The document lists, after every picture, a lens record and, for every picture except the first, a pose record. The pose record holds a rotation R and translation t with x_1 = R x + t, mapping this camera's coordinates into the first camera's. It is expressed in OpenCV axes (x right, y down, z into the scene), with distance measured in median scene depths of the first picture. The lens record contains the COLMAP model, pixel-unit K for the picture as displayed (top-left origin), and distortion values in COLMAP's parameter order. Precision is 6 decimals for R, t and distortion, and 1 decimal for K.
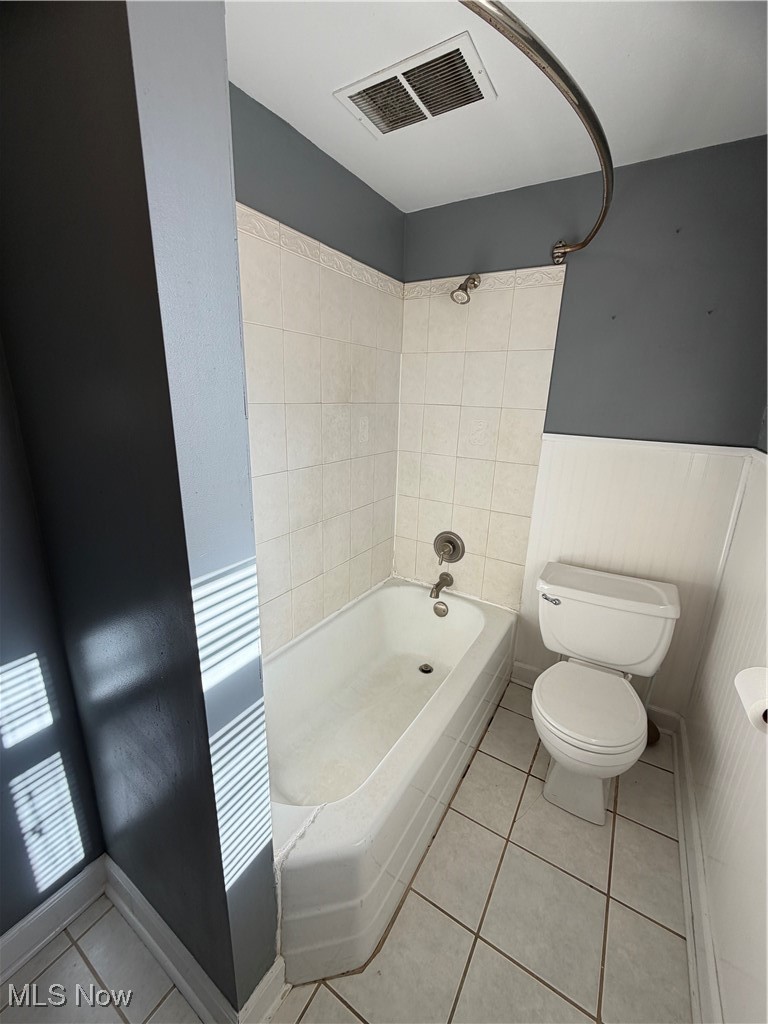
lens RADIAL K [[405.8, 0, 382.3], [0, 405.8, 511.6], [0, 0, 1]] dist [0.001884, 0.000355]
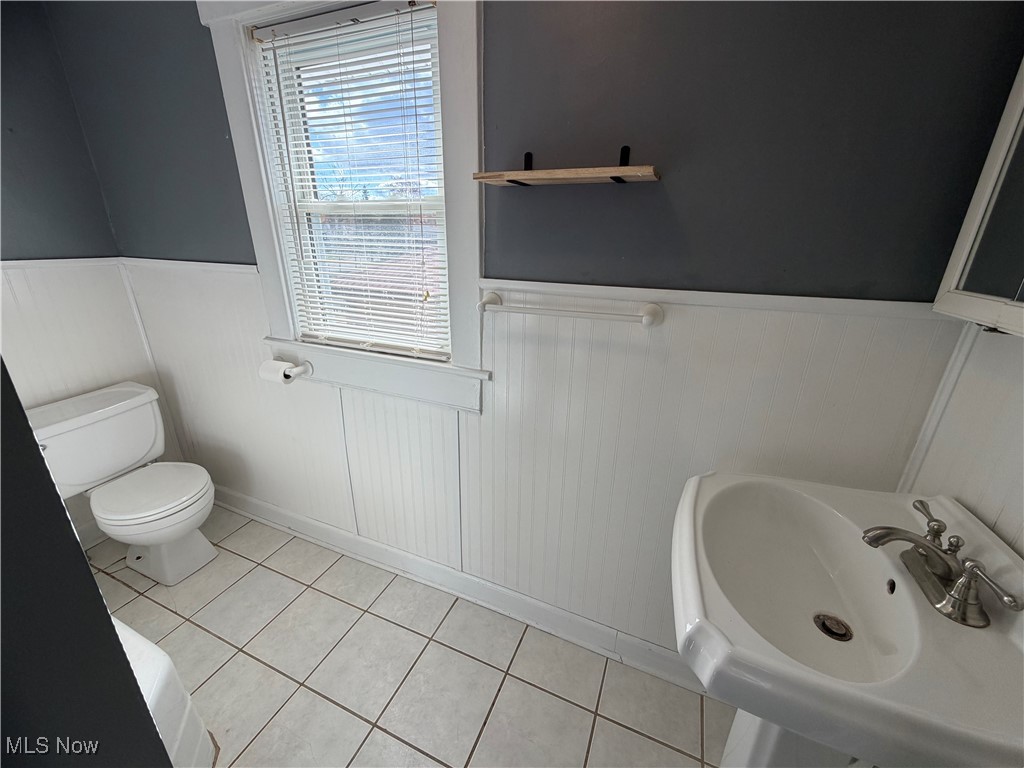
lens RADIAL K [[405.8, 0, 514.6], [0, 405.8, 383.8], [0, 0, 1]] dist [0.001884, 0.000355]
pose [[-0.168866, -0.364328, 0.915833, -0.623083], [0.238464, 0.886470, 0.396617, -0.014974], [-0.956357, 0.285368, -0.062816, 0.001148]]
